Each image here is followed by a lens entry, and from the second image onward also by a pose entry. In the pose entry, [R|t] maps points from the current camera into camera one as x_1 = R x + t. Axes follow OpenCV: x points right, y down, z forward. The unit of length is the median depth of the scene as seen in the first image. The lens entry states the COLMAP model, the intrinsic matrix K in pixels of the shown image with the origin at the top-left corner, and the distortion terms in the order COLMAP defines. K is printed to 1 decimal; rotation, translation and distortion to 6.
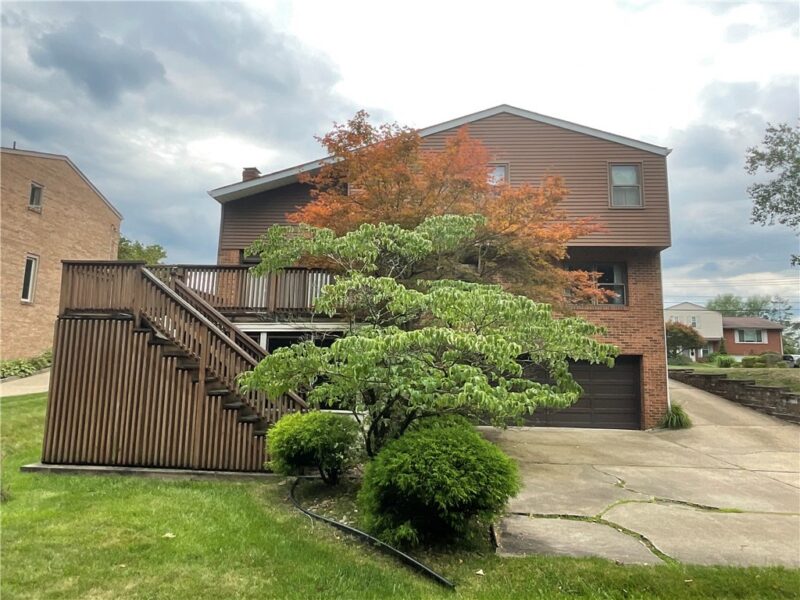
lens RADIAL K [[492.3, 0, 400.0], [0, 492.3, 300.0], [0, 0, 1]] dist [0.006384, 0.002720]
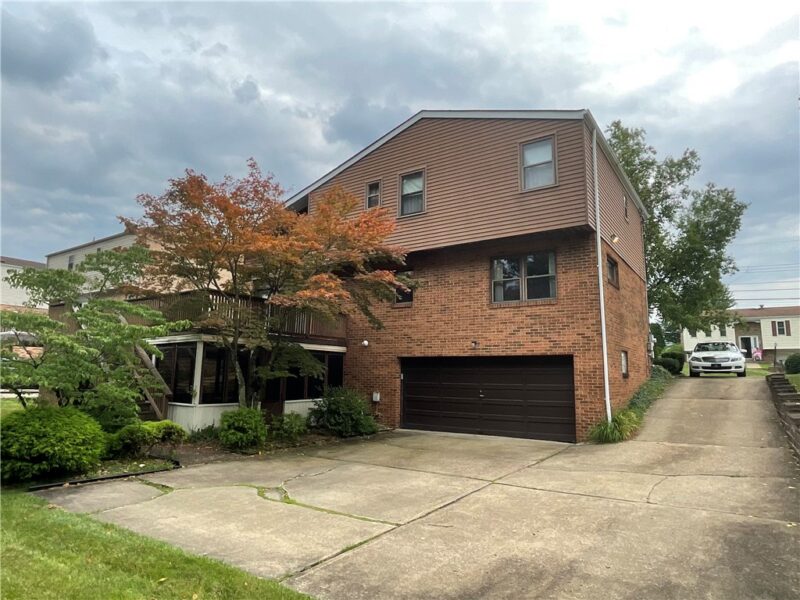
lens RADIAL K [[492.3, 0, 400.0], [0, 492.3, 300.0], [0, 0, 1]] dist [0.006384, 0.002720]
pose [[0.848962, -0.080740, -0.522249, 0.686291], [0.067762, 0.996733, -0.043942, 0.033874], [0.524091, 0.001916, 0.851660, 0.114562]]
